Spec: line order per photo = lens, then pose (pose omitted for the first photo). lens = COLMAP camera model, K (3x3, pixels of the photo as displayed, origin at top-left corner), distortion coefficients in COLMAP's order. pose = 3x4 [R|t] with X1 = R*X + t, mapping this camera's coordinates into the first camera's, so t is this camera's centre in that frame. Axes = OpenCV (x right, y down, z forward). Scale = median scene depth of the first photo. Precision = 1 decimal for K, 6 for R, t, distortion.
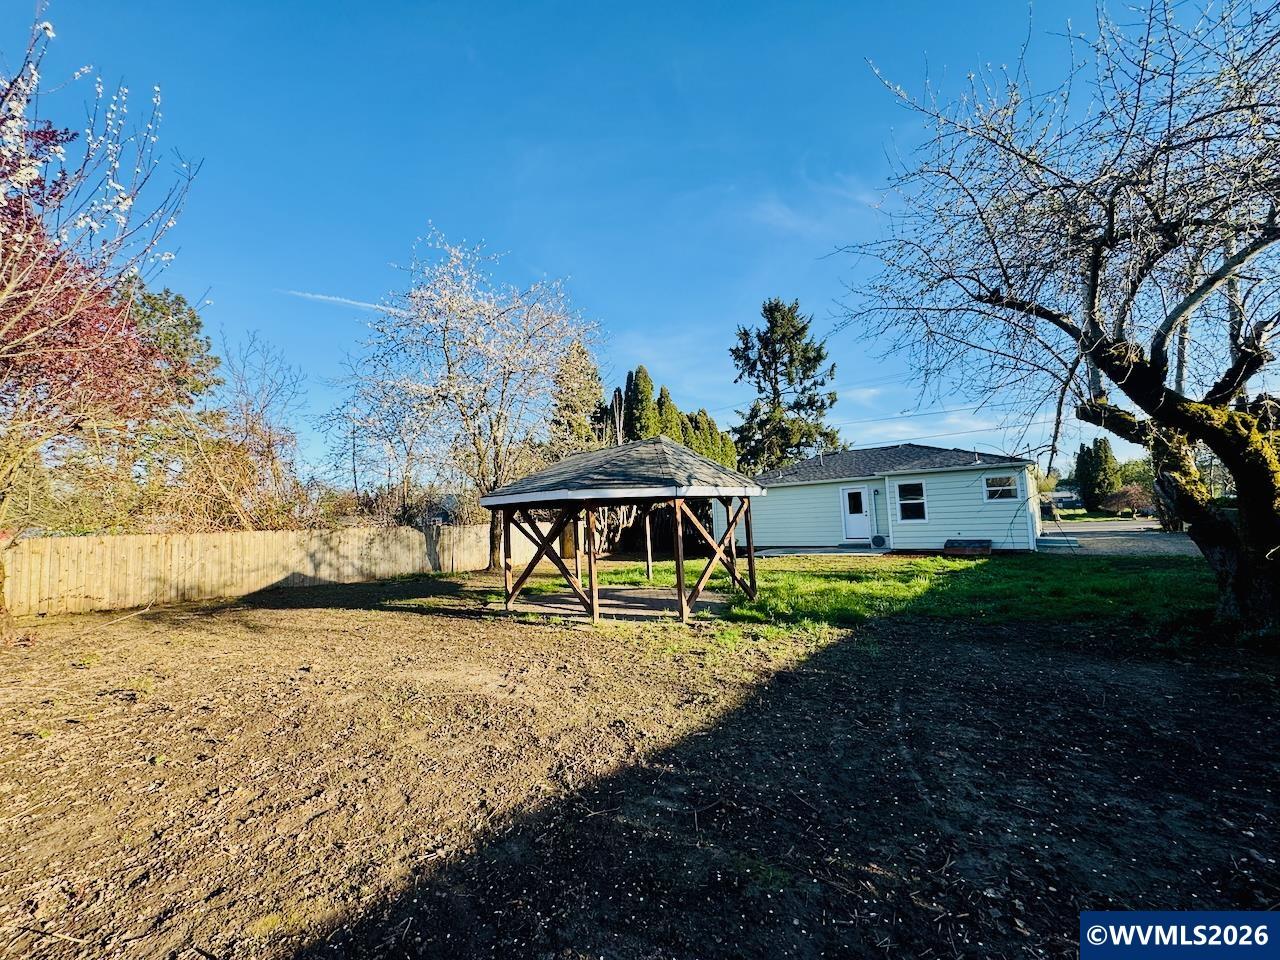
lens RADIAL K [[512.5, 0, 639.5], [0, 512.5, 478.0], [0, 0, 1]] dist [-0.002142, 0.000577]
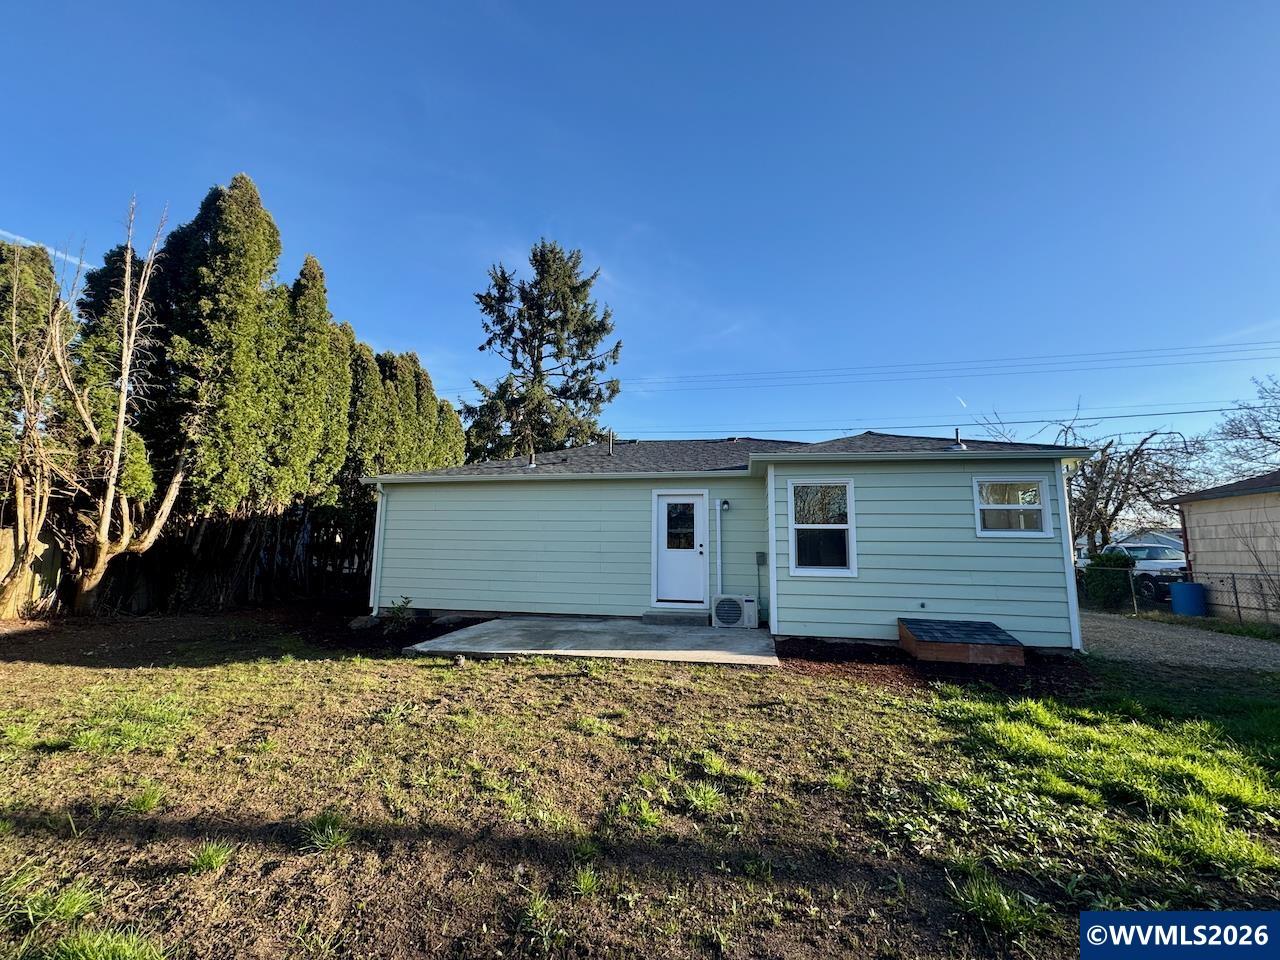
lens RADIAL K [[512.5, 0, 639.5], [0, 512.5, 478.0], [0, 0, 1]] dist [-0.002142, 0.000577]
pose [[0.882756, 0.119662, 0.454338, 0.095358], [-0.089137, 0.992114, -0.088111, 0.028930], [-0.461299, 0.037282, 0.886461, 0.342509]]
